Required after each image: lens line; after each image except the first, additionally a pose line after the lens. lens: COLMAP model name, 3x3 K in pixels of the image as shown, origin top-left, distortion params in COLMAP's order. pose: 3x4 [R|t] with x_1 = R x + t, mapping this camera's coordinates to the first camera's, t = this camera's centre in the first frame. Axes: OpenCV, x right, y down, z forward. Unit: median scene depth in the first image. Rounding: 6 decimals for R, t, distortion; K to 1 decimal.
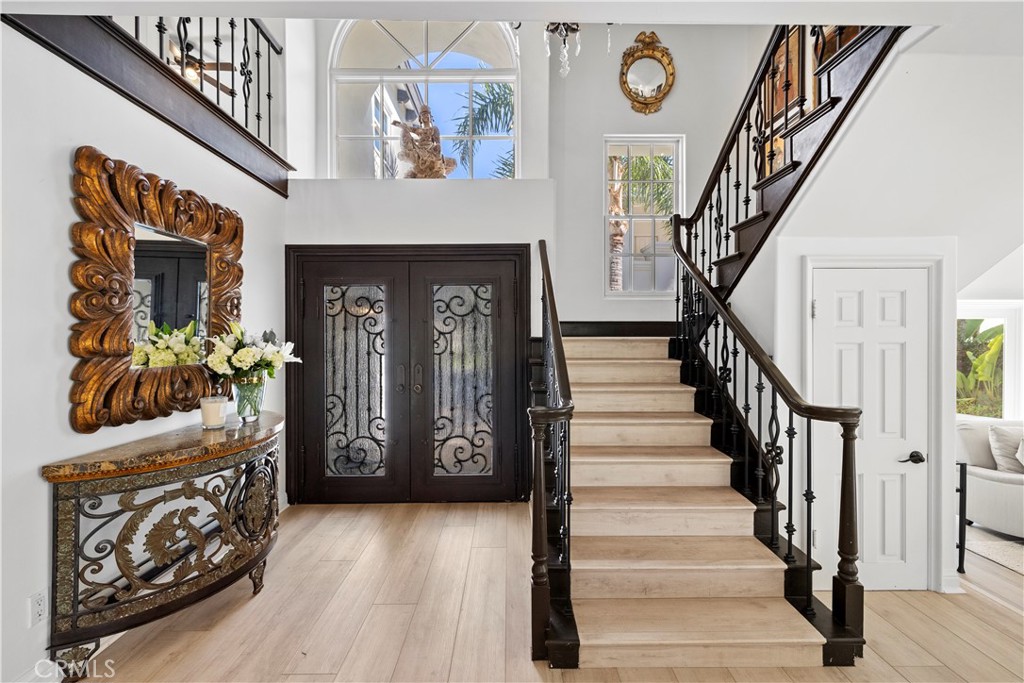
lens RADIAL K [[436.3, 0, 512.2], [0, 436.3, 334.7], [0, 0, 1]] dist [0.002853, -0.001823]
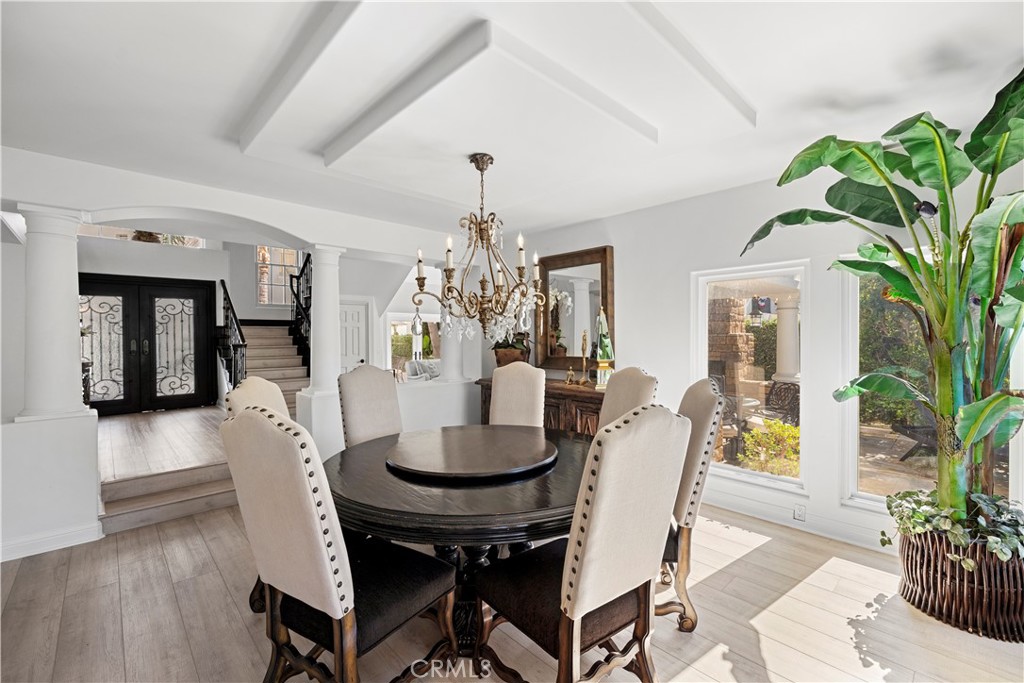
lens RADIAL K [[436.3, 0, 517.2], [0, 436.3, 338.6], [0, 0, 1]] dist [0.002853, -0.001823]
pose [[0.730237, -0.008883, 0.683136, -0.331652], [0.003344, 0.999950, 0.009428, 0.051708], [-0.683186, -0.004600, 0.730230, -1.498203]]
